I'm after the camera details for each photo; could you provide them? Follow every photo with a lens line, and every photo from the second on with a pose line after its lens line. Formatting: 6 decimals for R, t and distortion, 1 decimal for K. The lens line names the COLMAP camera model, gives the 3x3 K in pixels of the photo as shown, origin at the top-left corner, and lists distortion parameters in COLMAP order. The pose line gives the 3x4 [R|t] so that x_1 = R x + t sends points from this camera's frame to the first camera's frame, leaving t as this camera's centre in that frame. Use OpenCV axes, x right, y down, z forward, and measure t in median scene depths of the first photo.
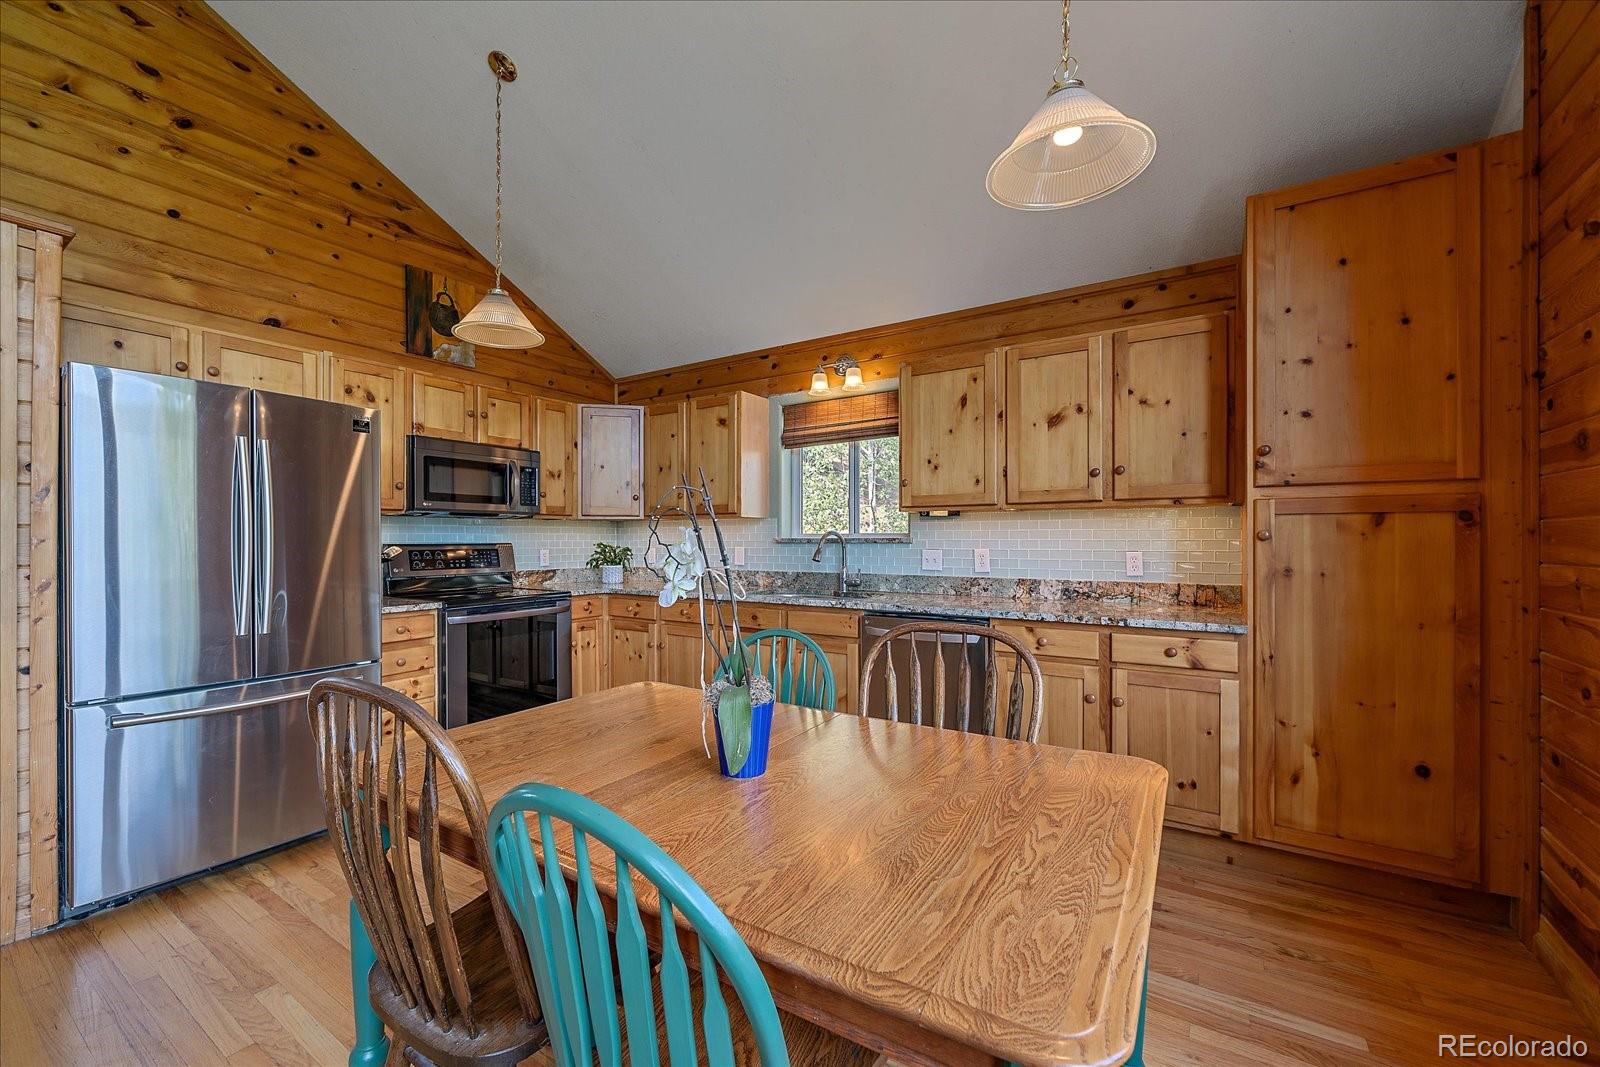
lens RADIAL K [[648.5, 0, 781.3], [0, 648.5, 540.6], [0, 0, 1]] dist [-0.000956, -0.000096]
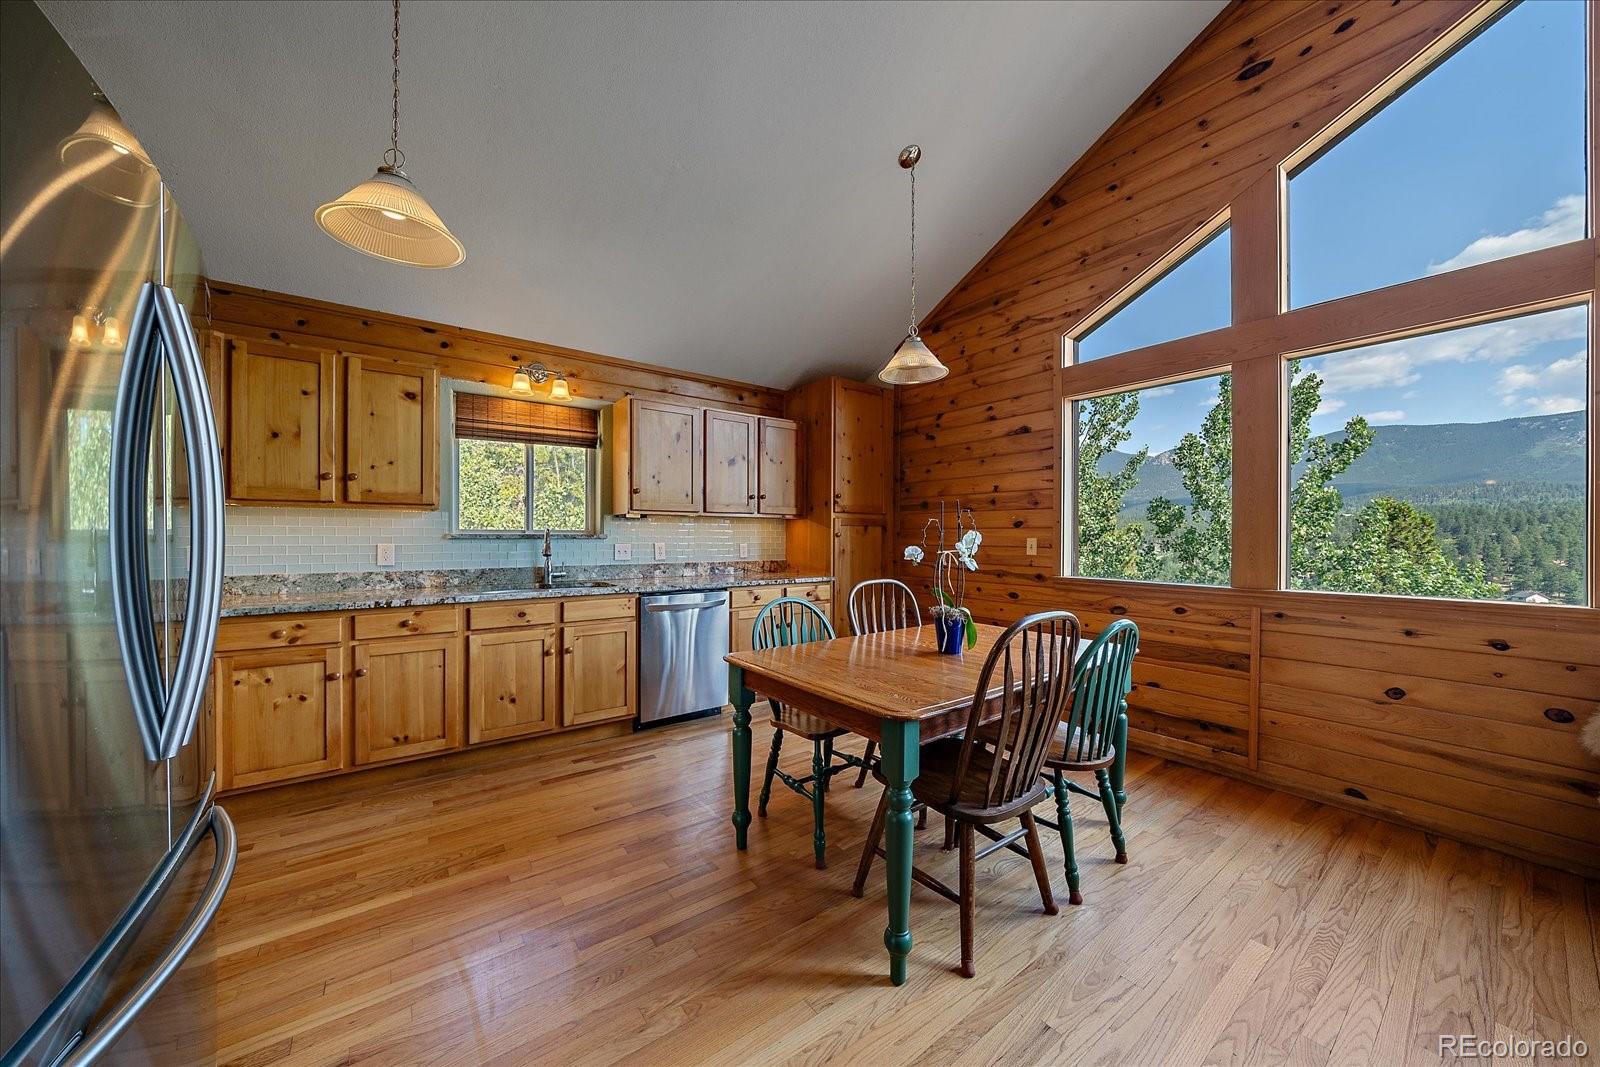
lens RADIAL K [[548.4, 0, 787.4], [0, 548.4, 539.2], [0, 0, 1]] dist [-0.008191, -0.000158]
pose [[0.349096, -0.003549, 0.937080, -0.730162], [-0.001856, 0.999988, 0.004479, -0.000189], [-0.937085, -0.003303, 0.349085, 0.358644]]
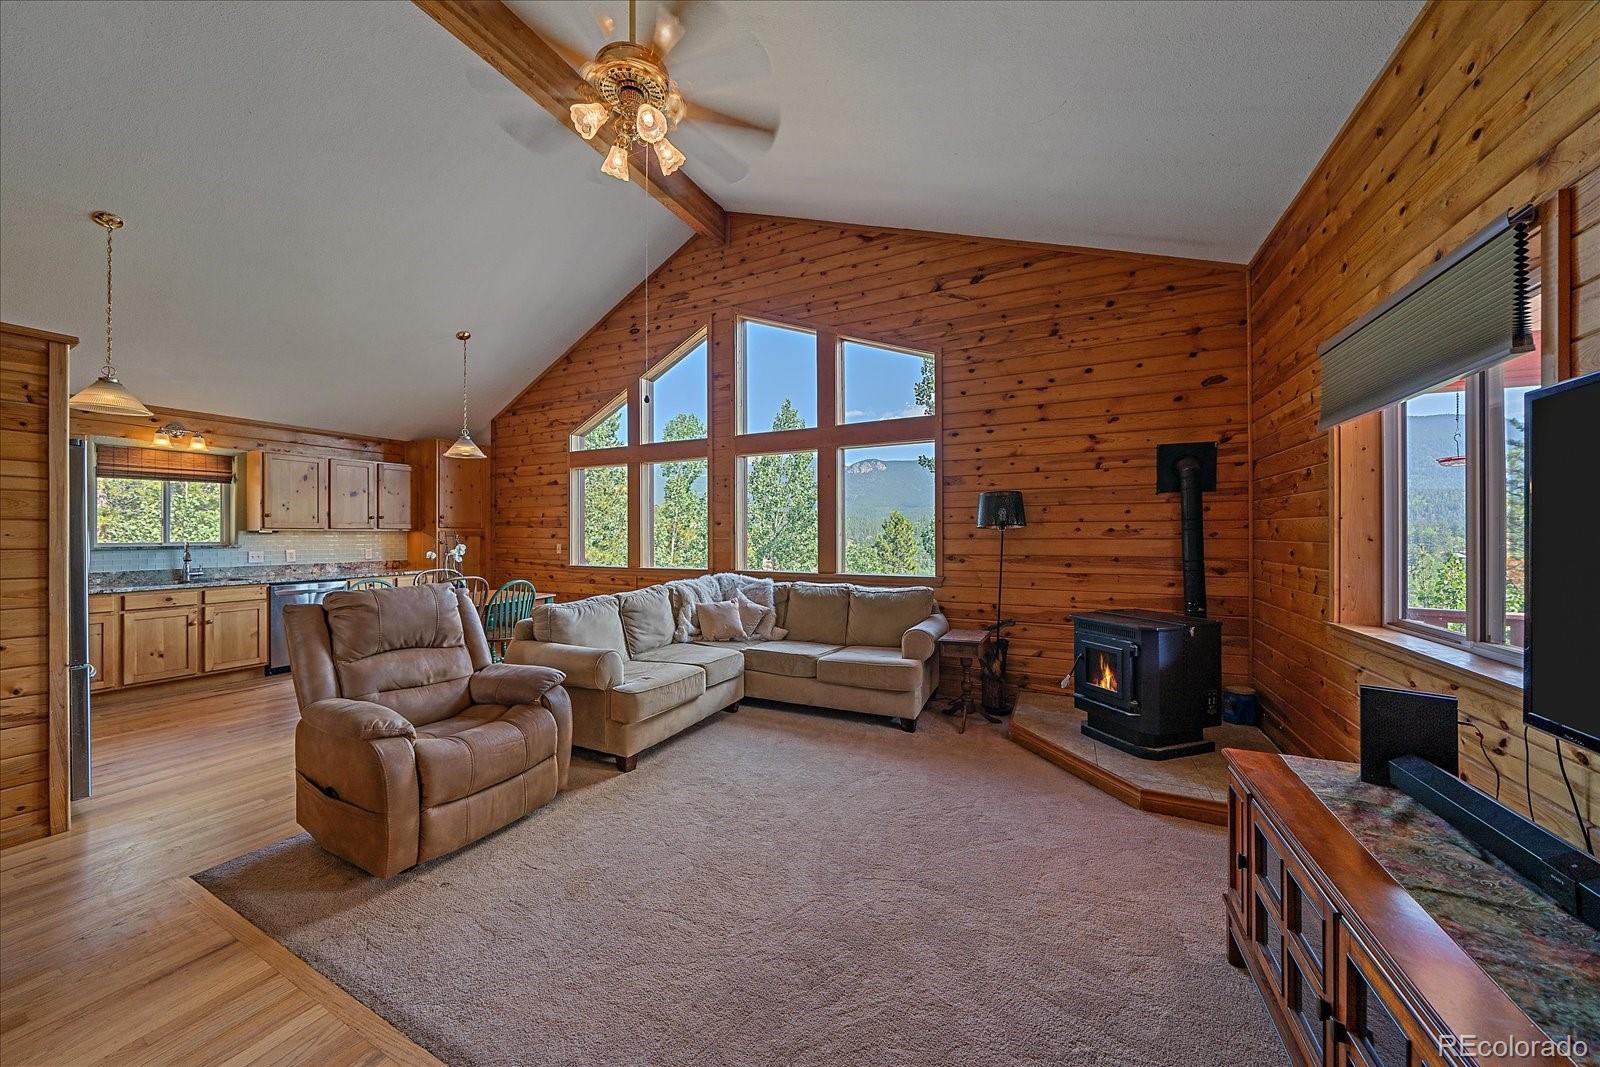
lens RADIAL K [[553.8, 0, 785.7], [0, 553.8, 531.8], [0, 0, 1]] dist [-0.006208, -0.000144]
pose [[-0.115106, 0.005447, 0.993338, -1.587269], [0.003282, 0.999982, -0.005103, -0.029517], [-0.993348, 0.002673, -0.115122, -0.297908]]
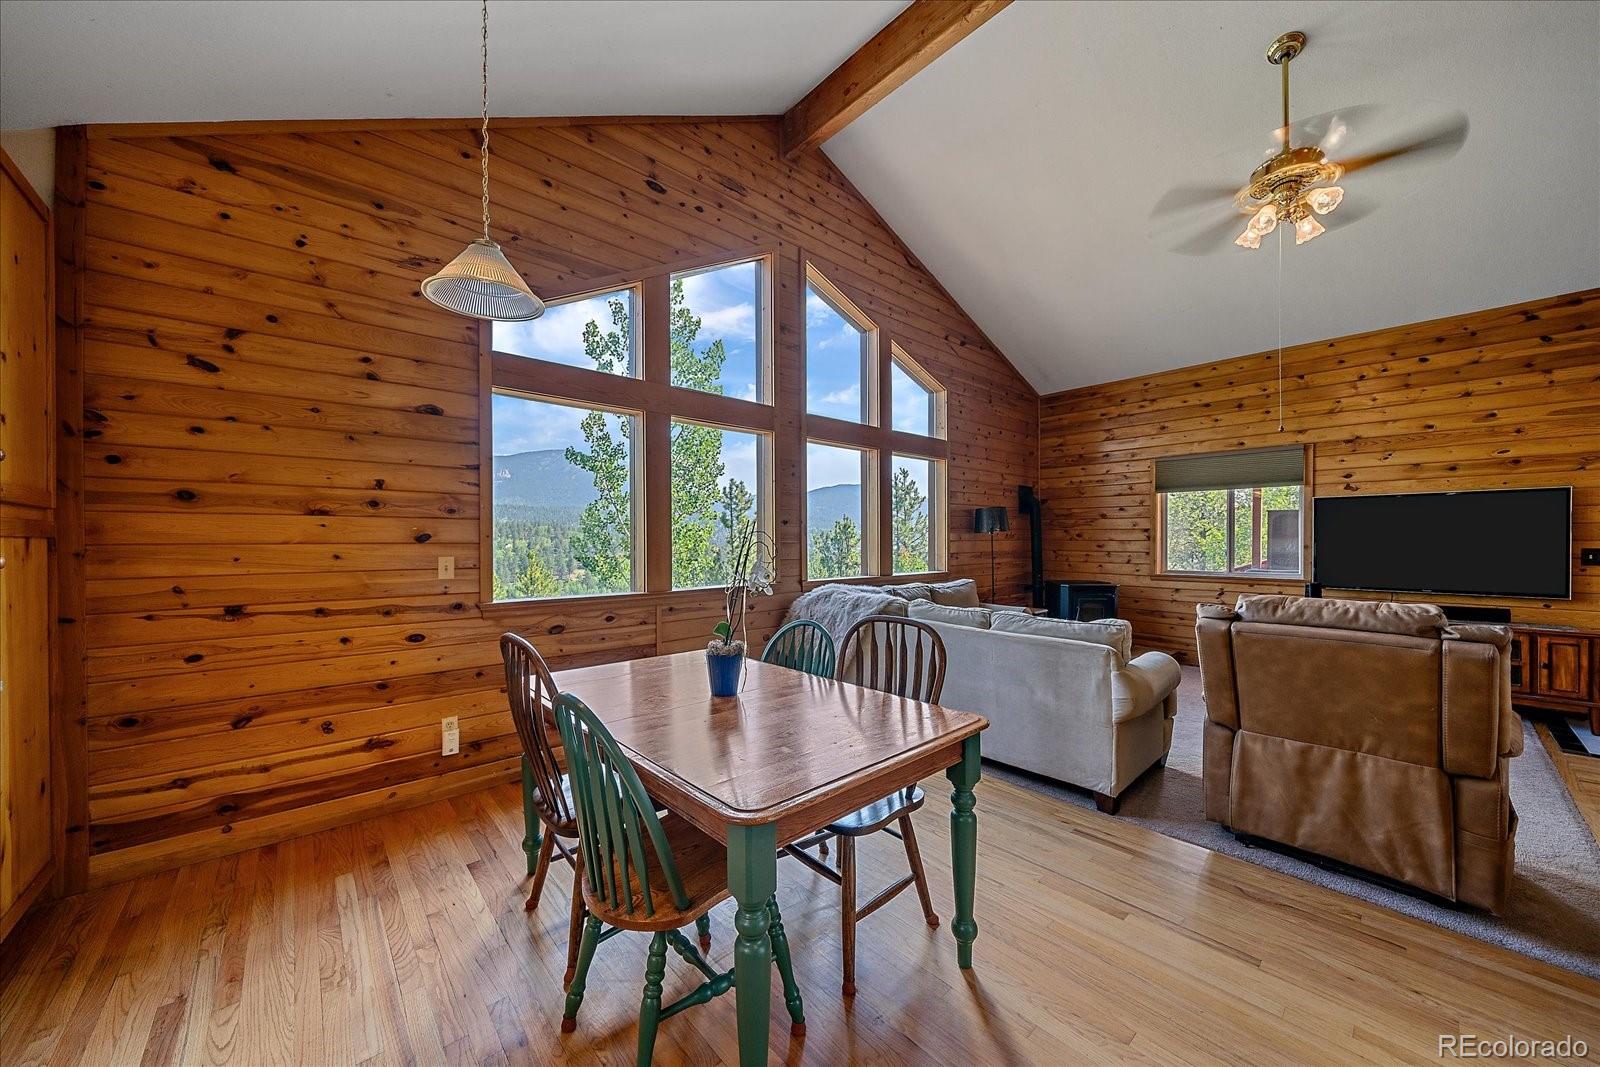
lens RADIAL K [[566.2, 0, 794.3], [0, 566.2, 544.4], [0, 0, 1]] dist [-0.005662, 0.000208]
pose [[-0.965798, 0.000913, 0.259295, -0.257355], [0.003233, 0.999958, 0.008519, -0.023190], [-0.259277, 0.009066, -0.965761, 0.975679]]
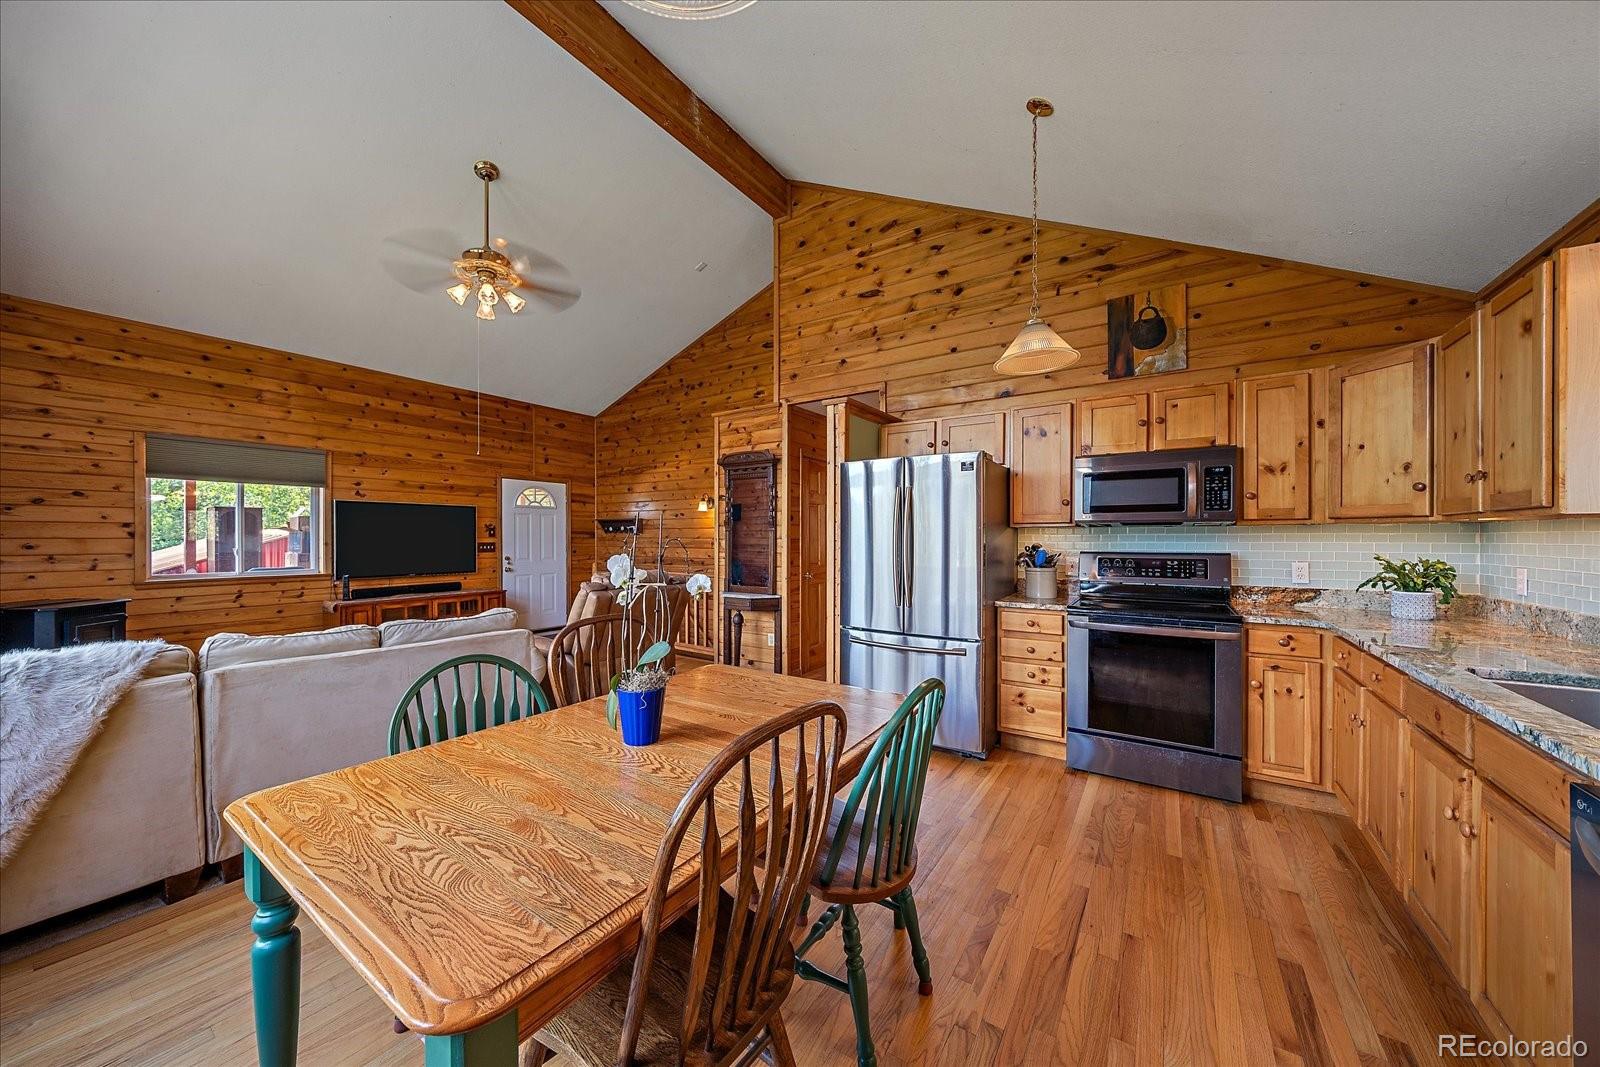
lens RADIAL K [[548.4, 0, 787.4], [0, 548.4, 539.2], [0, 0, 1]] dist [-0.008191, -0.000158]
pose [[-0.020093, 0.005216, -0.999784, 0.424235], [-0.001391, 0.999985, 0.005245, -0.023372], [0.999797, 0.001496, -0.020086, 0.537132]]
